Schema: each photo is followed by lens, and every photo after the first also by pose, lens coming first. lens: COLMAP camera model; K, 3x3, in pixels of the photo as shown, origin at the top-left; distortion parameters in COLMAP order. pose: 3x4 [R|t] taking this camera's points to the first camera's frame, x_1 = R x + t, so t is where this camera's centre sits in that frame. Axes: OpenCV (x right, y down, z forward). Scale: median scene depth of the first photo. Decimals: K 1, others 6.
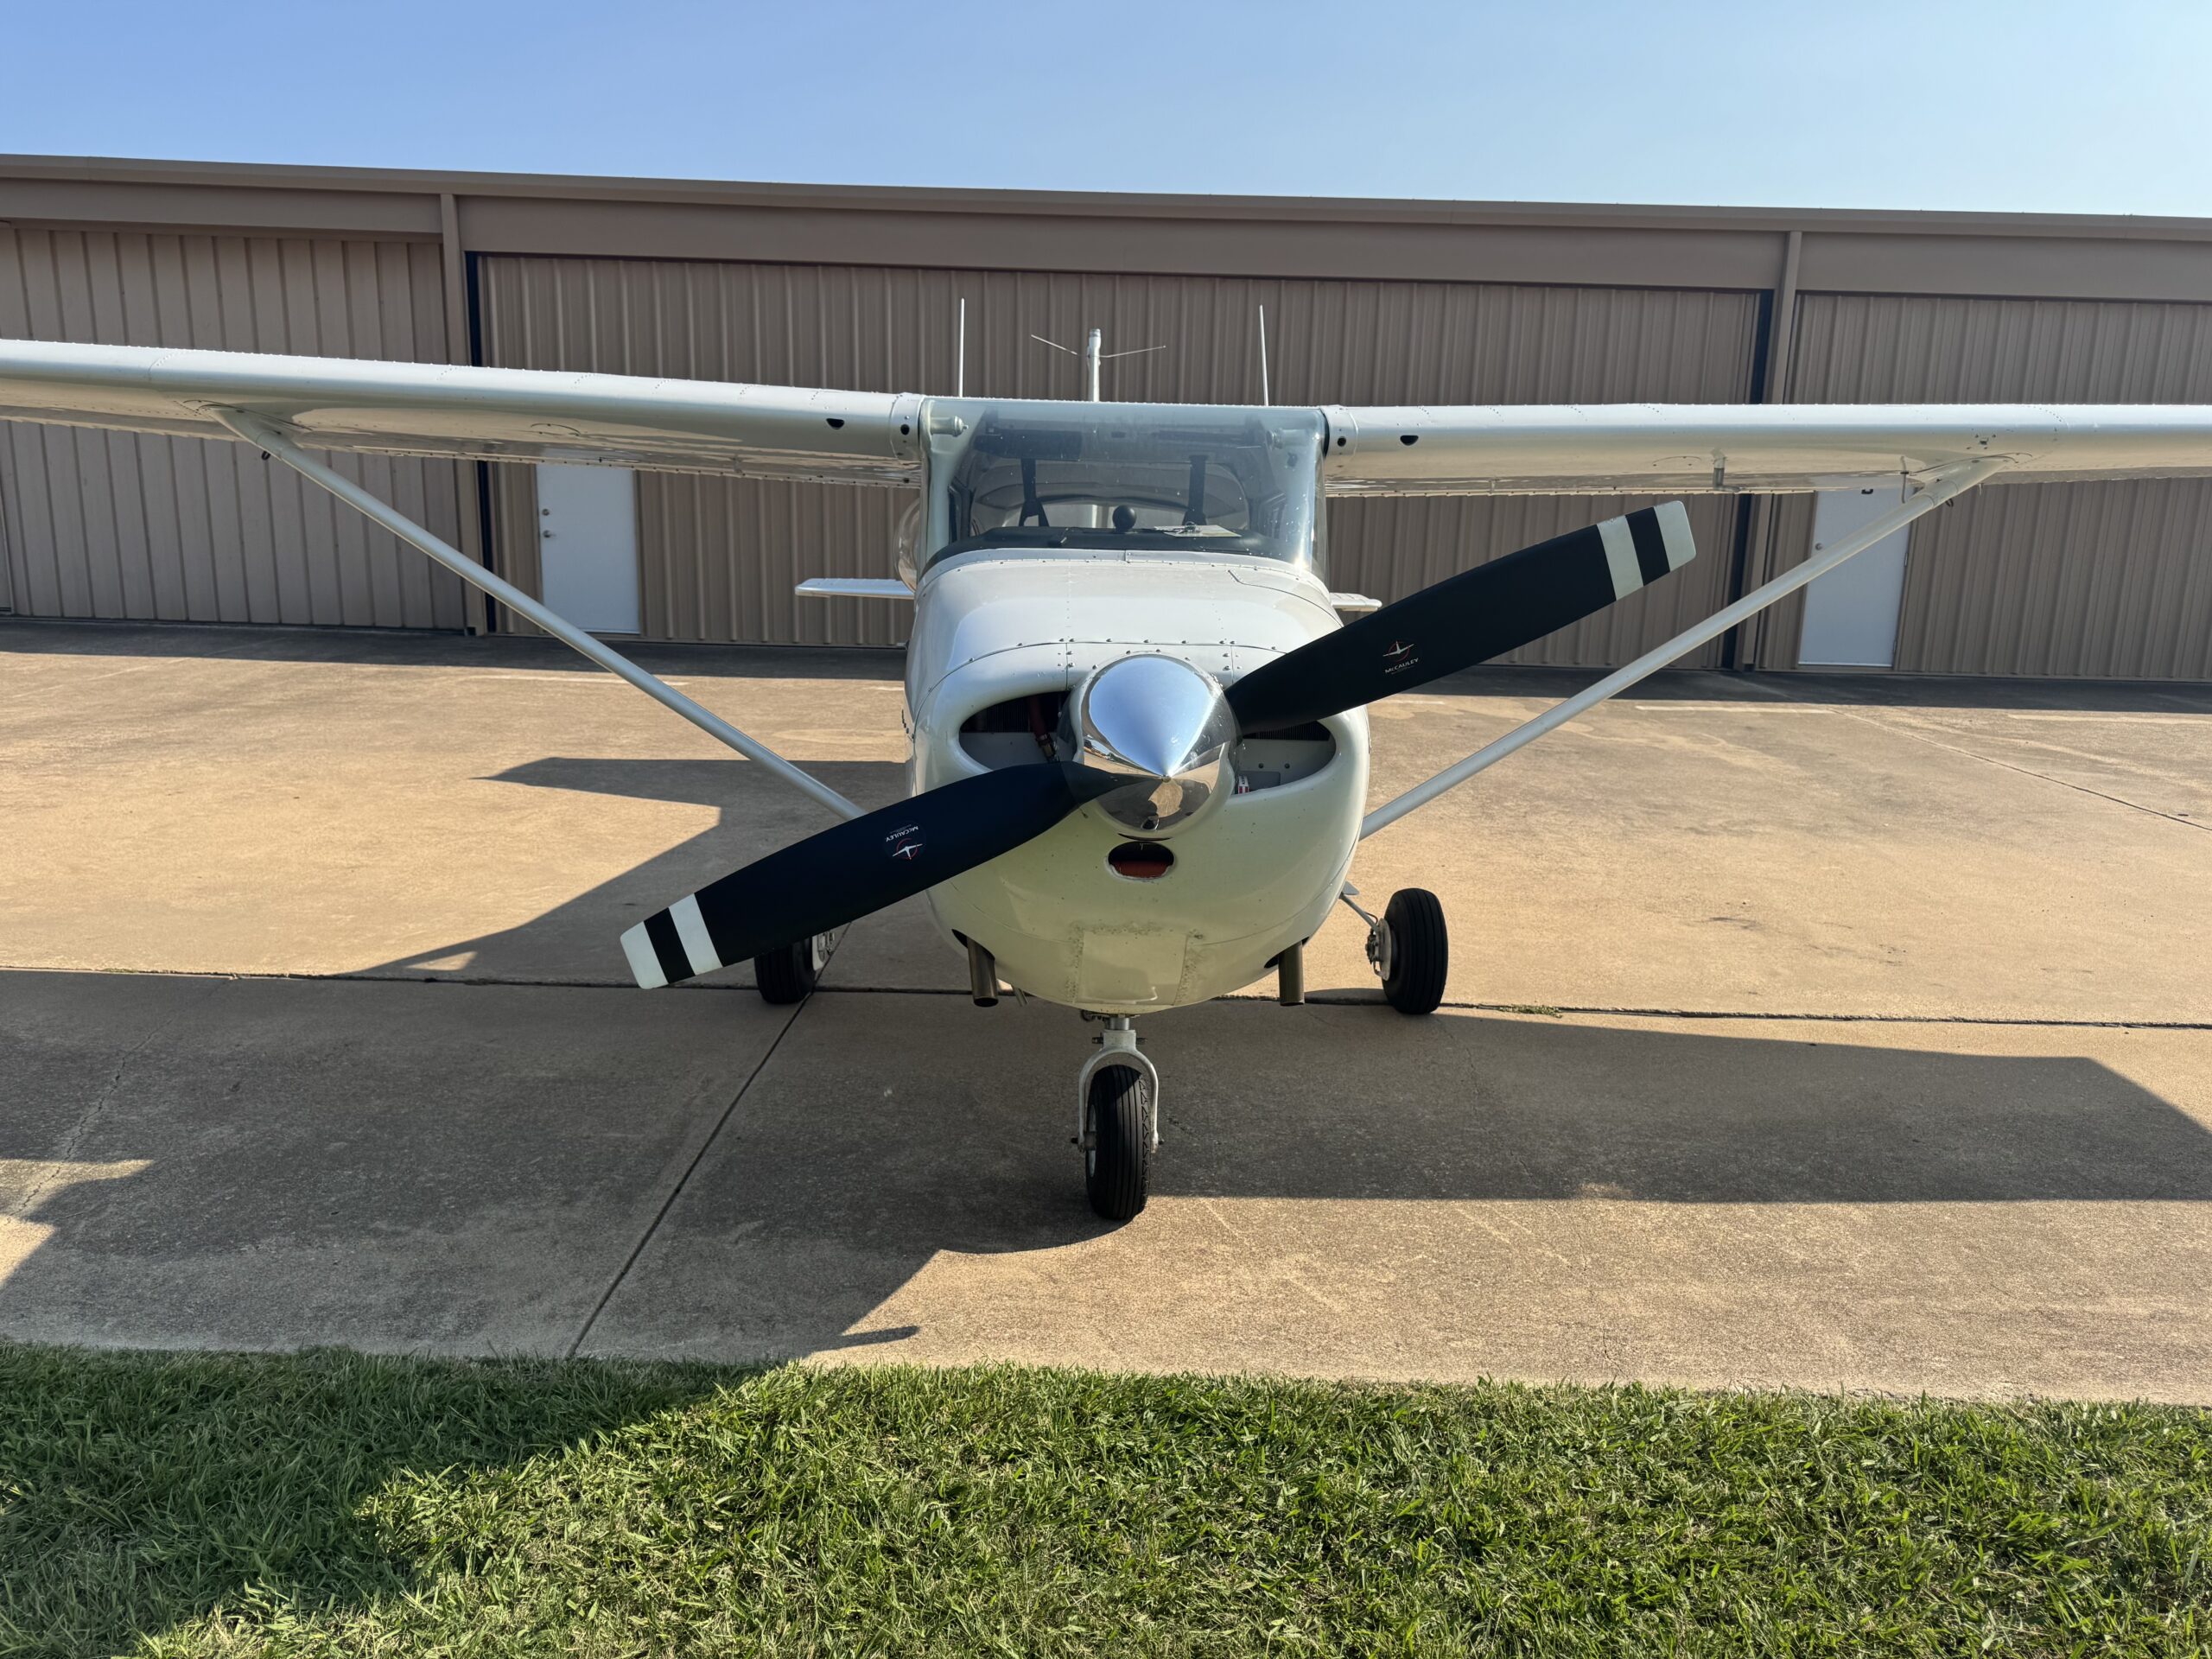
lens RADIAL K [[1553.0, 0, 1101.9], [0, 1553.0, 835.8], [0, 0, 1]] dist [0.097562, -0.160776]
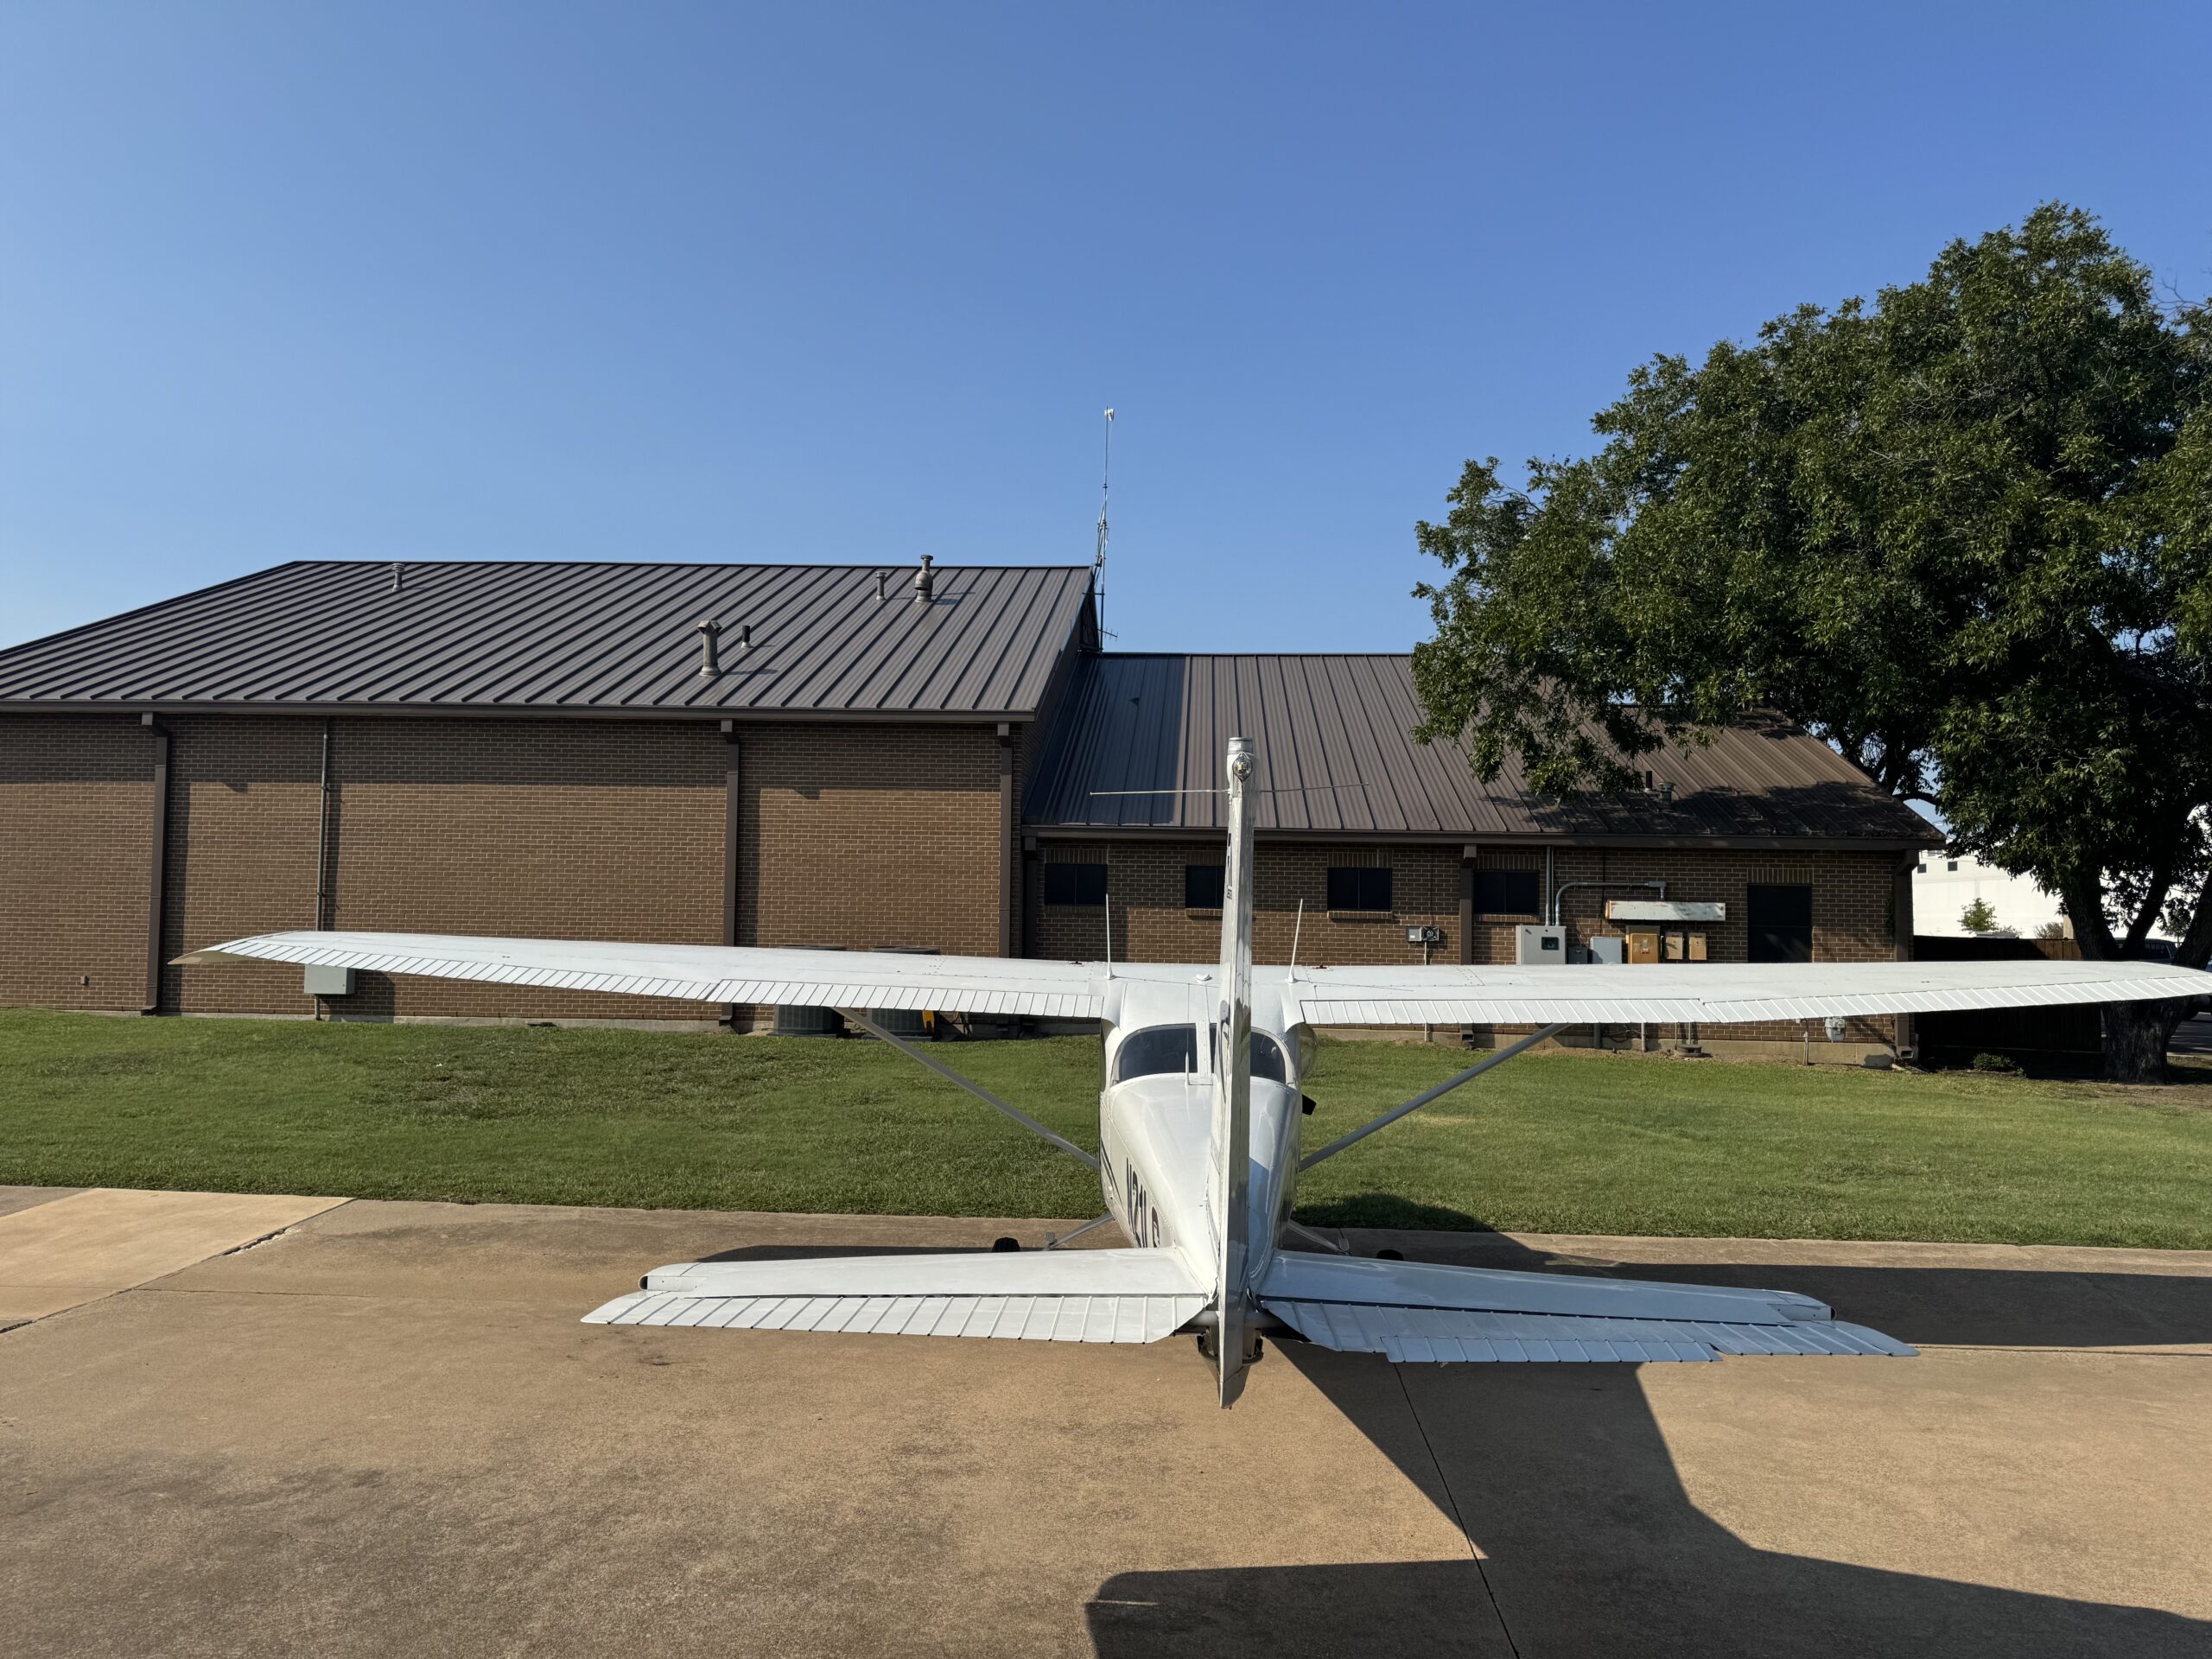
lens RADIAL K [[1556.7, 0, 1110.0], [0, 1556.7, 833.9], [0, 0, 1]] dist [0.032564, -0.036837]
pose [[-0.997337, -0.040717, 0.060513, 0.013082], [-0.030836, 0.987263, 0.156080, -0.799951], [-0.066097, 0.153798, -0.985889, 3.137875]]
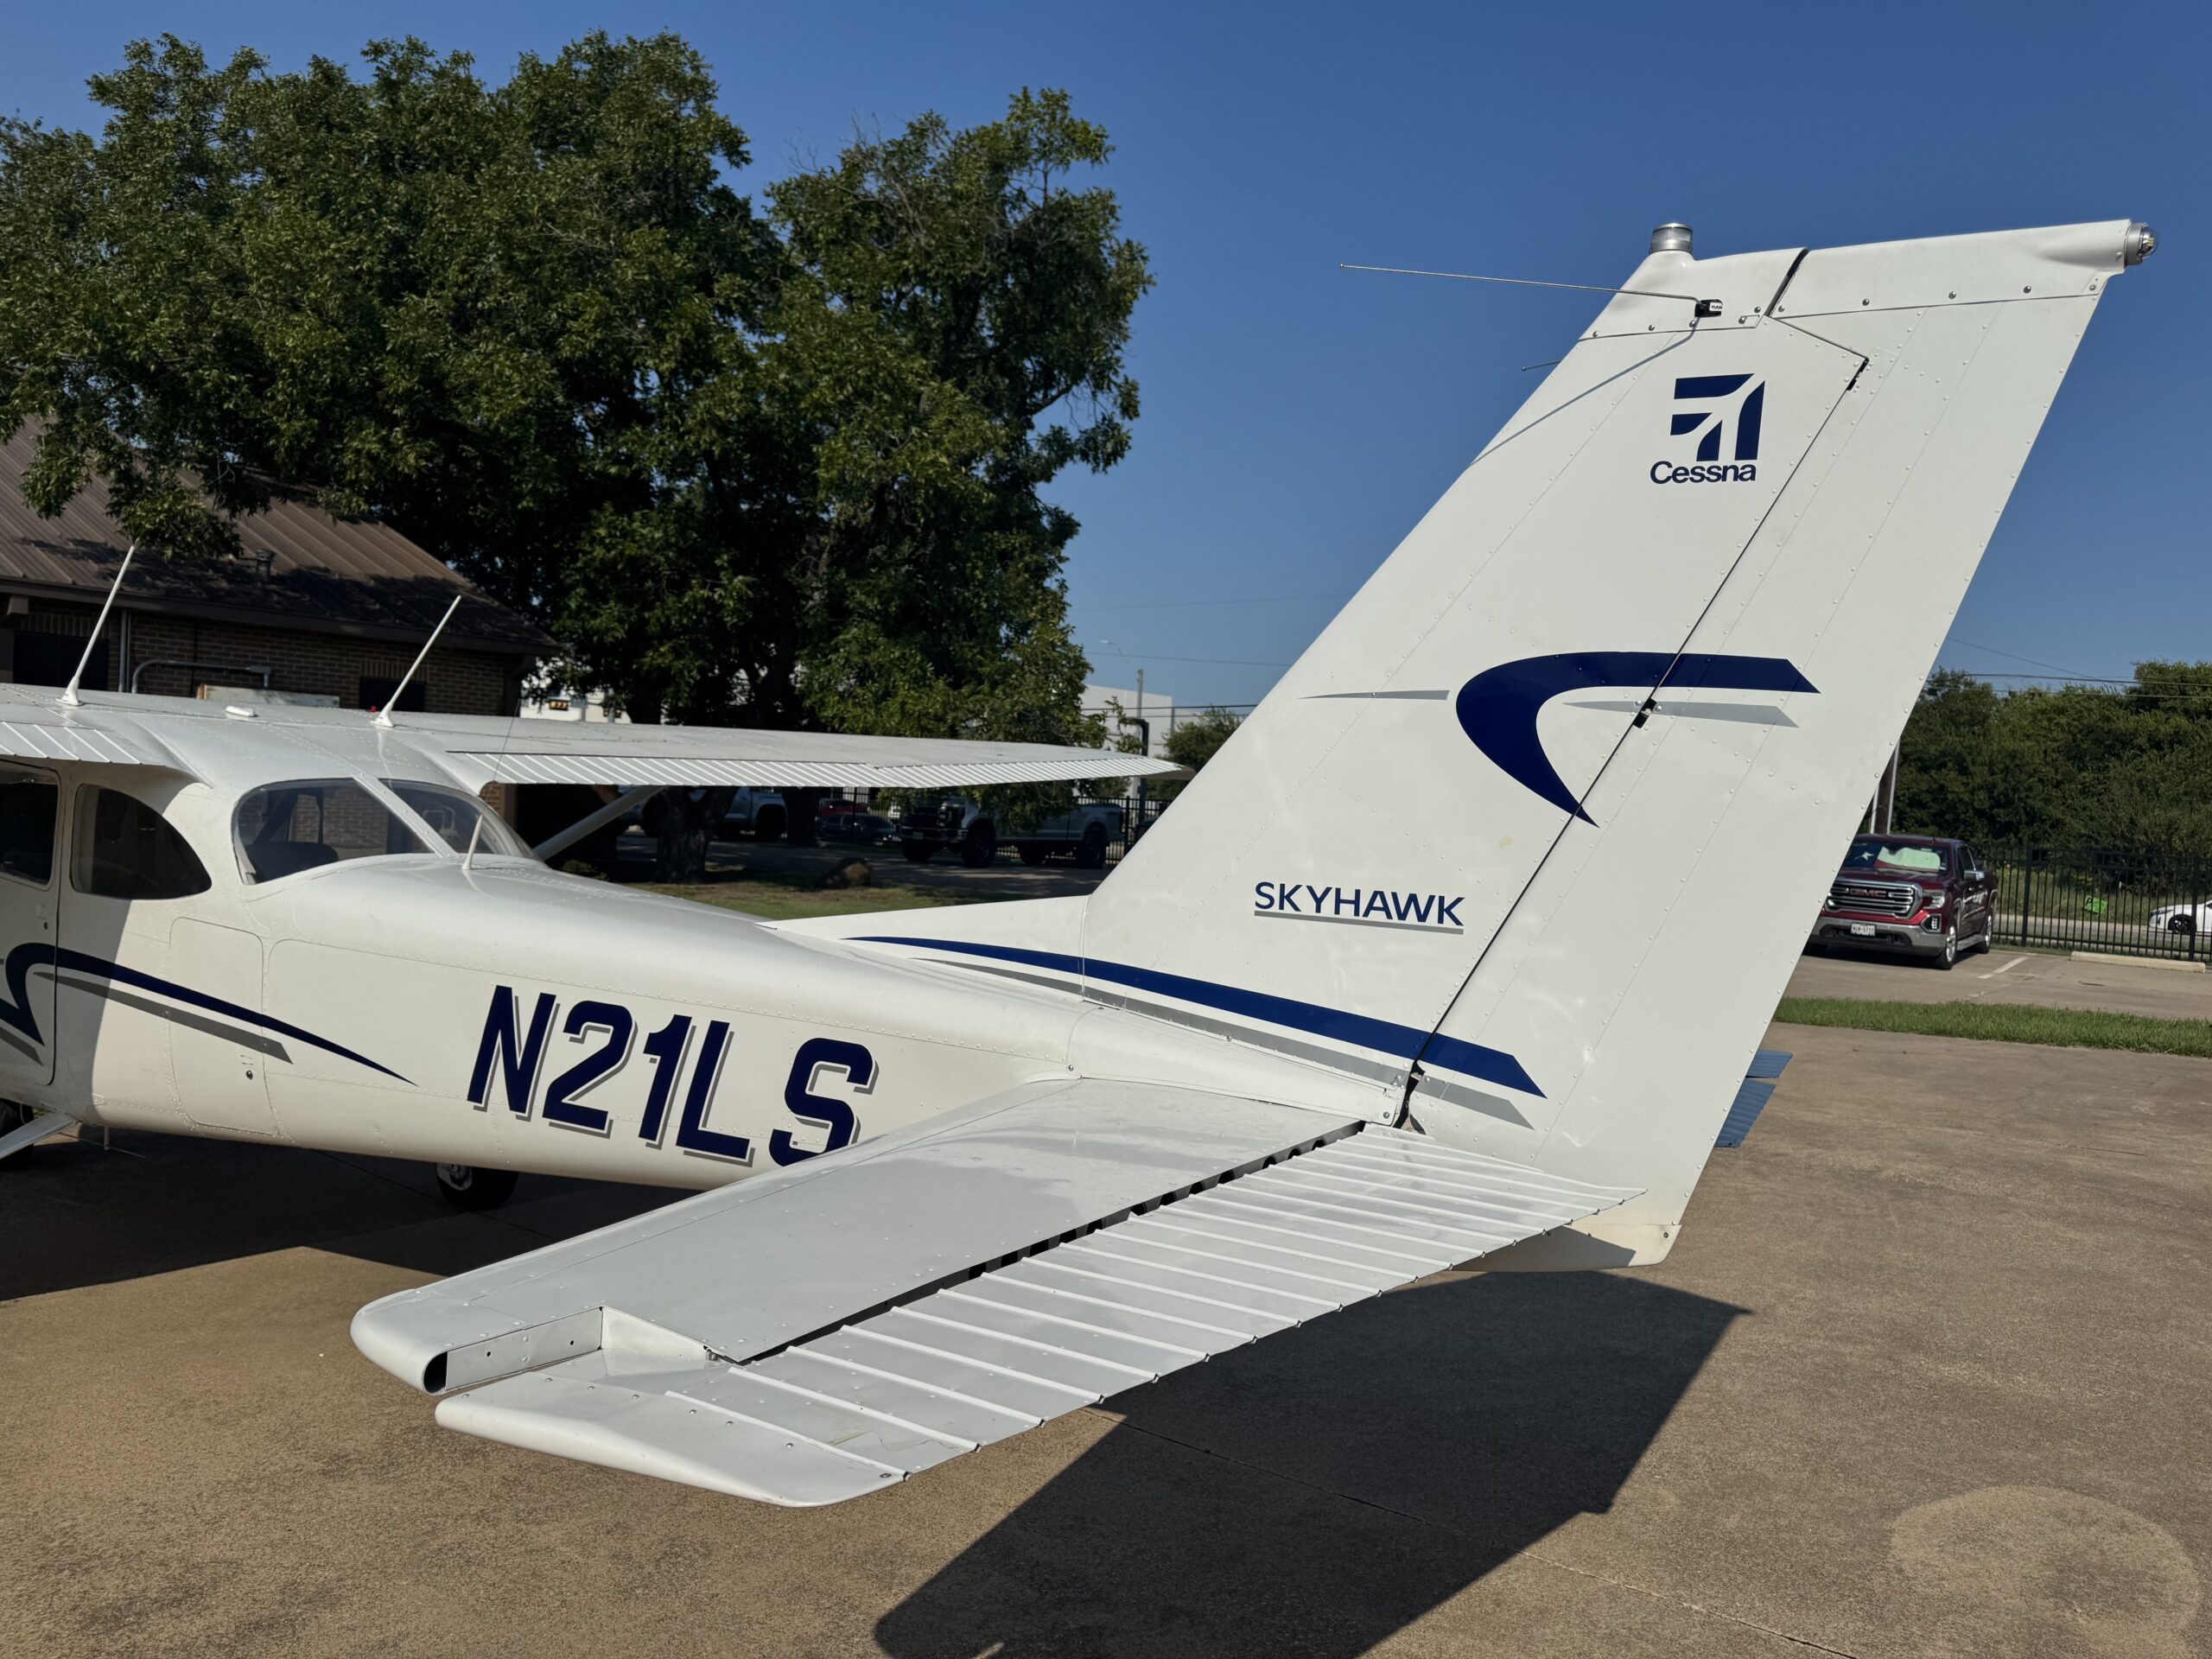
lens RADIAL K [[1553.0, 0, 1101.9], [0, 1553.0, 835.8], [0, 0, 1]] dist [0.097562, -0.160776]
pose [[-0.599599, -0.038321, -0.799383, 0.581227], [-0.227057, 0.965954, 0.124004, -0.518232], [0.767415, 0.255858, -0.587886, 2.451841]]
